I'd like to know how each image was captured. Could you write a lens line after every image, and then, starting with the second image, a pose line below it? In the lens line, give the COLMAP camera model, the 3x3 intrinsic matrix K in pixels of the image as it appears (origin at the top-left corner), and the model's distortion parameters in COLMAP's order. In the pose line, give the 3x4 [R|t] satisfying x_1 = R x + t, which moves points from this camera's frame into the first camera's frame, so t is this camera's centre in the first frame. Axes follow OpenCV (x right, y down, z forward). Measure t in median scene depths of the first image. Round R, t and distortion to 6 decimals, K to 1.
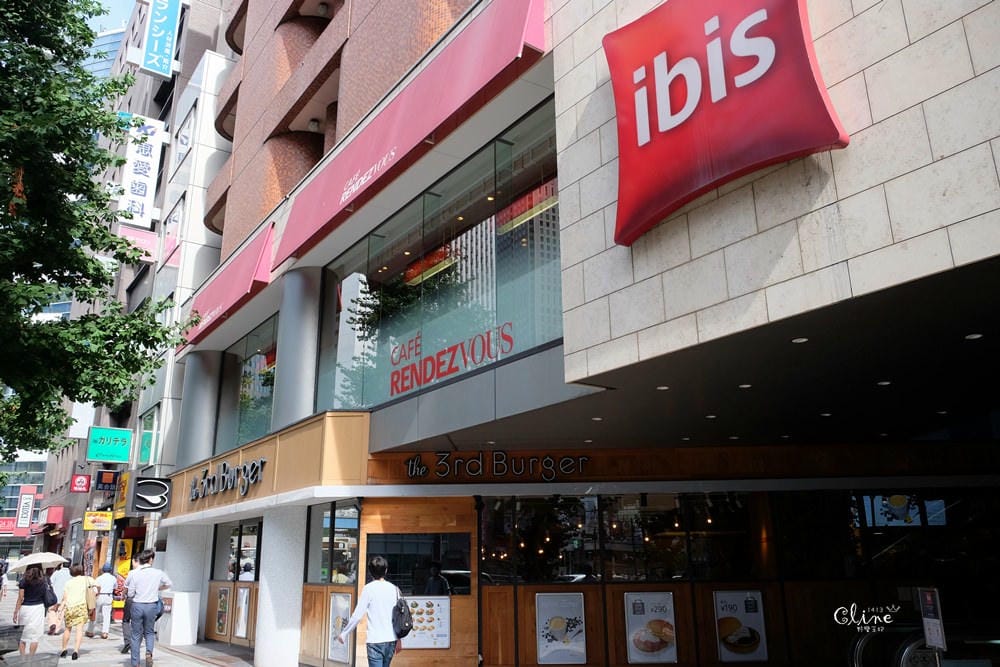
lens RADIAL K [[789.6, 0, 500.0], [0, 789.6, 333.5], [0, 0, 1]] dist [-0.031998, 0.012150]
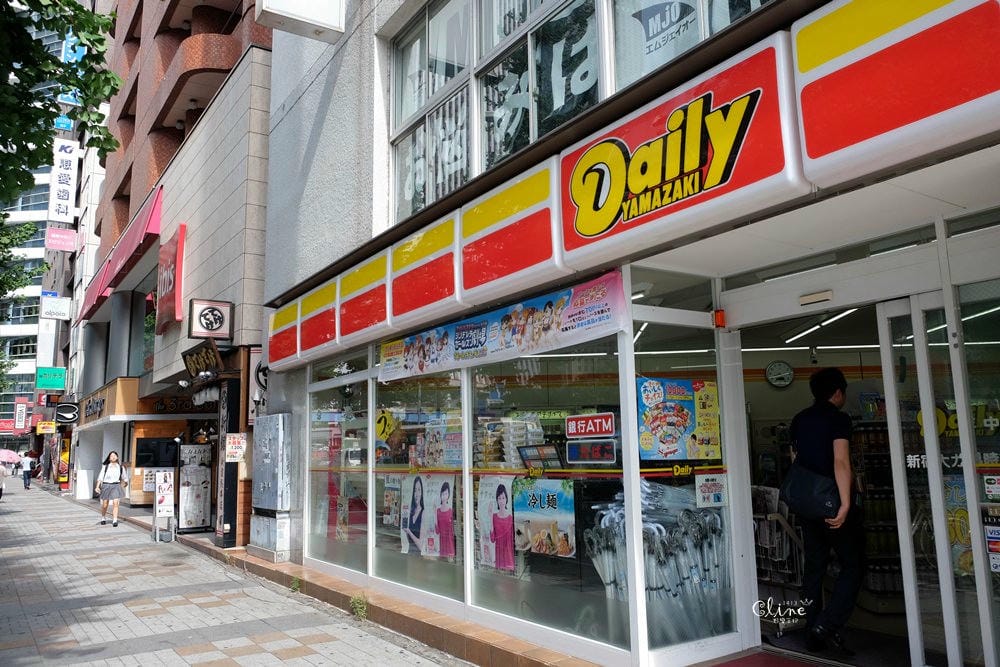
lens RADIAL K [[789.6, 0, 500.0], [0, 789.6, 333.5], [0, 0, 1]] dist [-0.031998, 0.012150]
pose [[0.999966, -0.005590, -0.006053, 0.447009], [0.006315, 0.991859, 0.127186, -0.152690], [0.005293, -0.127220, 0.991860, -0.561713]]
